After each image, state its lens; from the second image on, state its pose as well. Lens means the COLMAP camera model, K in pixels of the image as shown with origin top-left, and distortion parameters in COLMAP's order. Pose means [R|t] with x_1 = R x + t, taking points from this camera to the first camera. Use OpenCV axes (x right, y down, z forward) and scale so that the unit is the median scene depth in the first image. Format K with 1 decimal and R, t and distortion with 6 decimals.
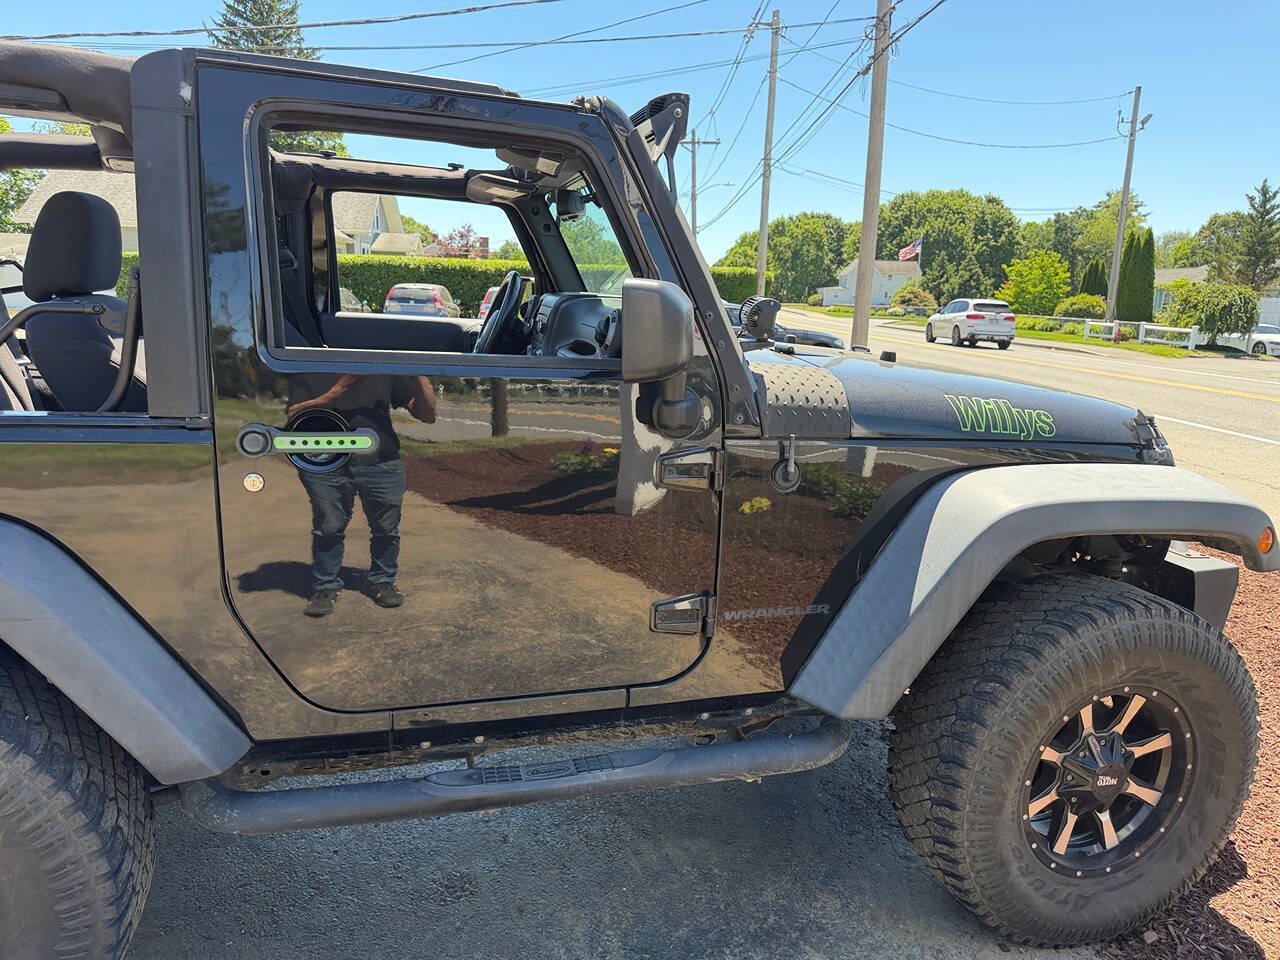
lens RADIAL K [[907.5, 0, 640.0], [0, 907.5, 480.0], [0, 0, 1]] dist [0.087747, -0.135717]
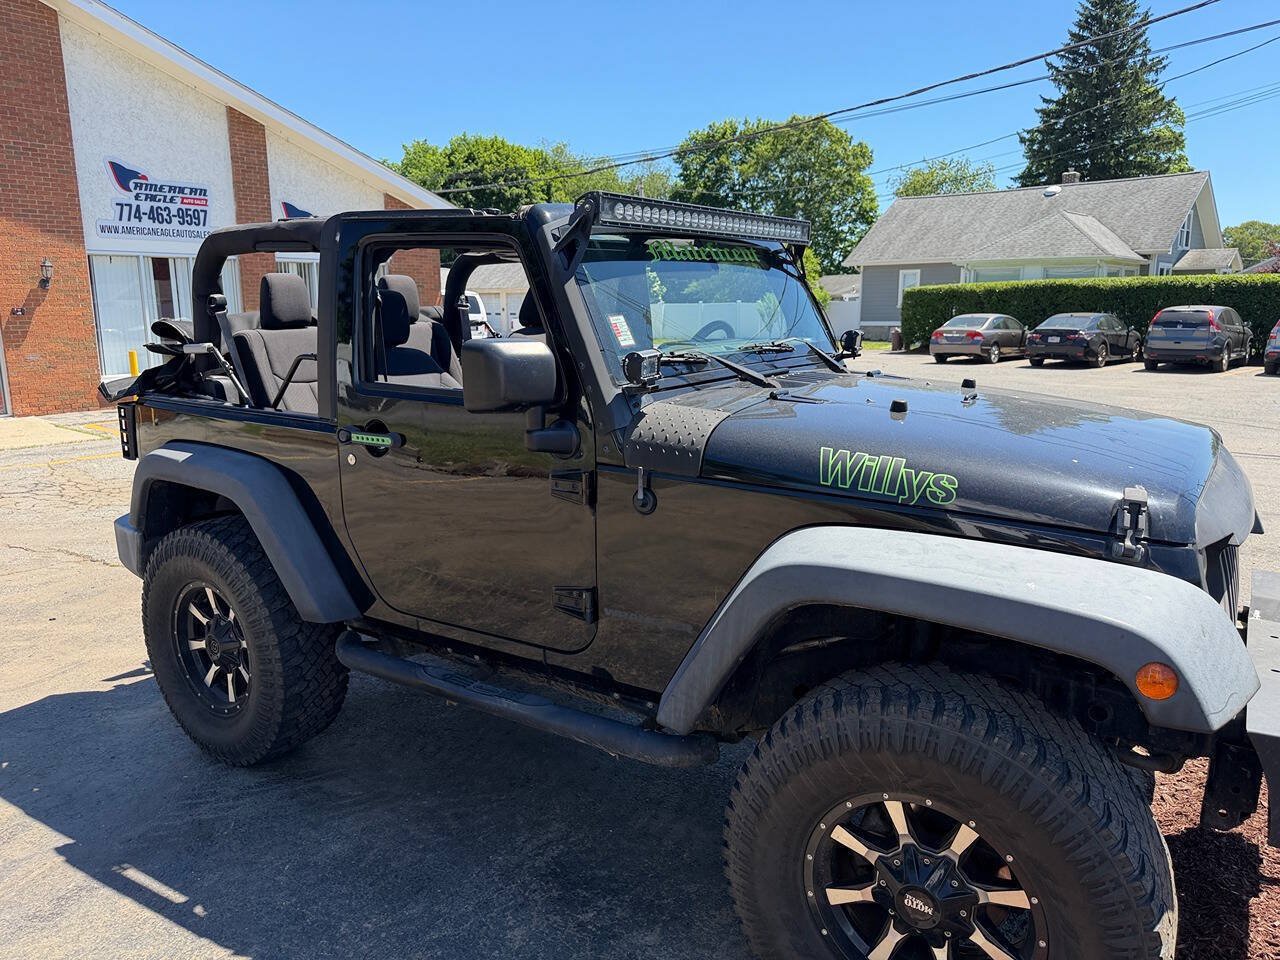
lens RADIAL K [[911.7, 0, 640.0], [0, 911.7, 480.0], [0, 0, 1]] dist [0.054390, -0.067210]
pose [[0.658436, 0.107906, -0.744861, 0.757230], [-0.127655, 0.991341, 0.030769, -0.050296], [0.741732, 0.074826, 0.666510, 0.157966]]
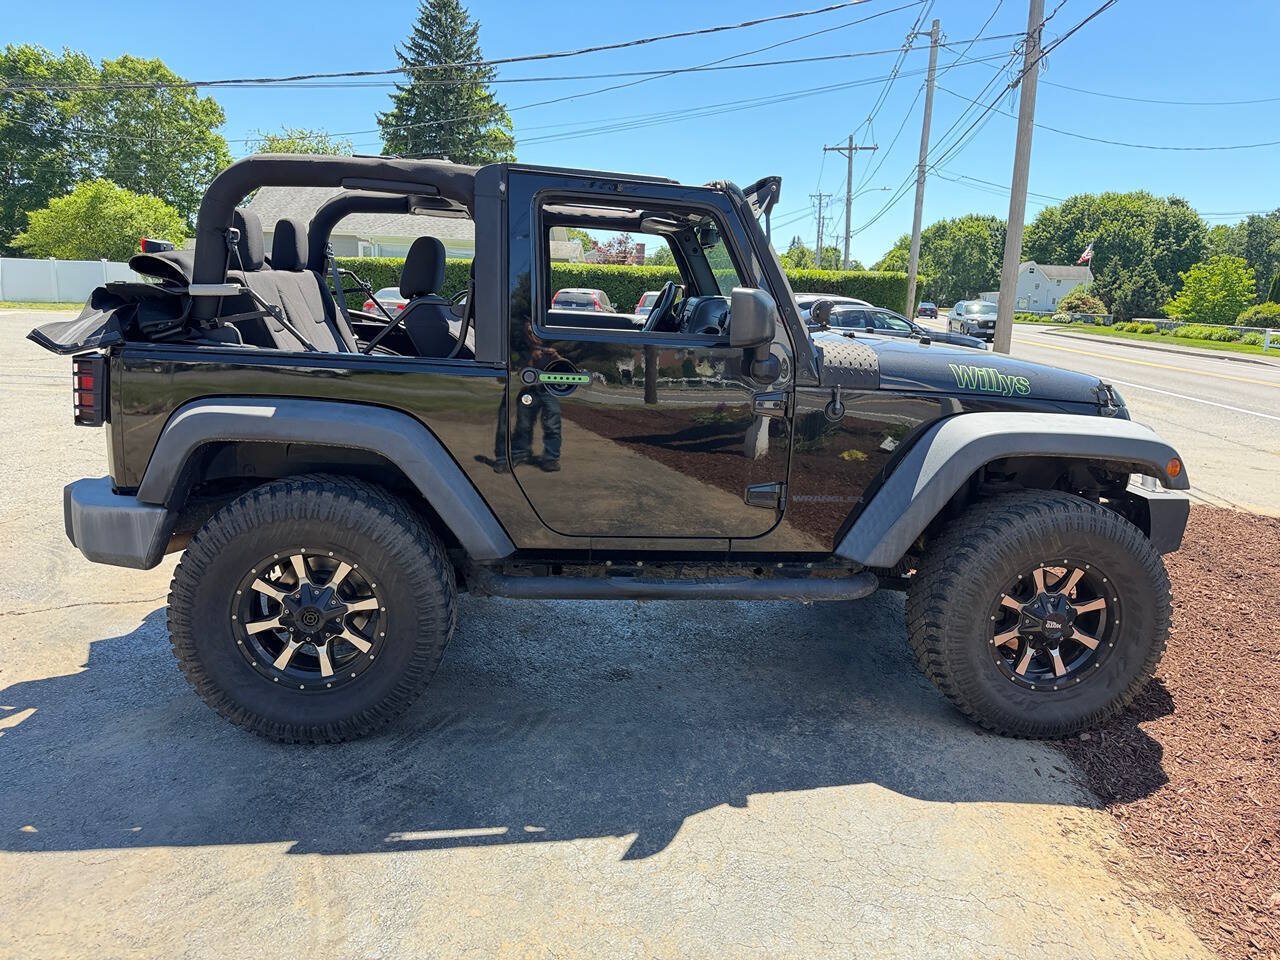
lens RADIAL K [[907.1, 0, 640.0], [0, 907.1, 480.0], [0, 0, 1]] dist [0.074980, -0.101179]
pose [[0.986686, 0.038582, -0.157993, 0.058526], [-0.039296, 0.999227, -0.001399, 0.097348], [0.157817, 0.007589, 0.987439, -0.465648]]
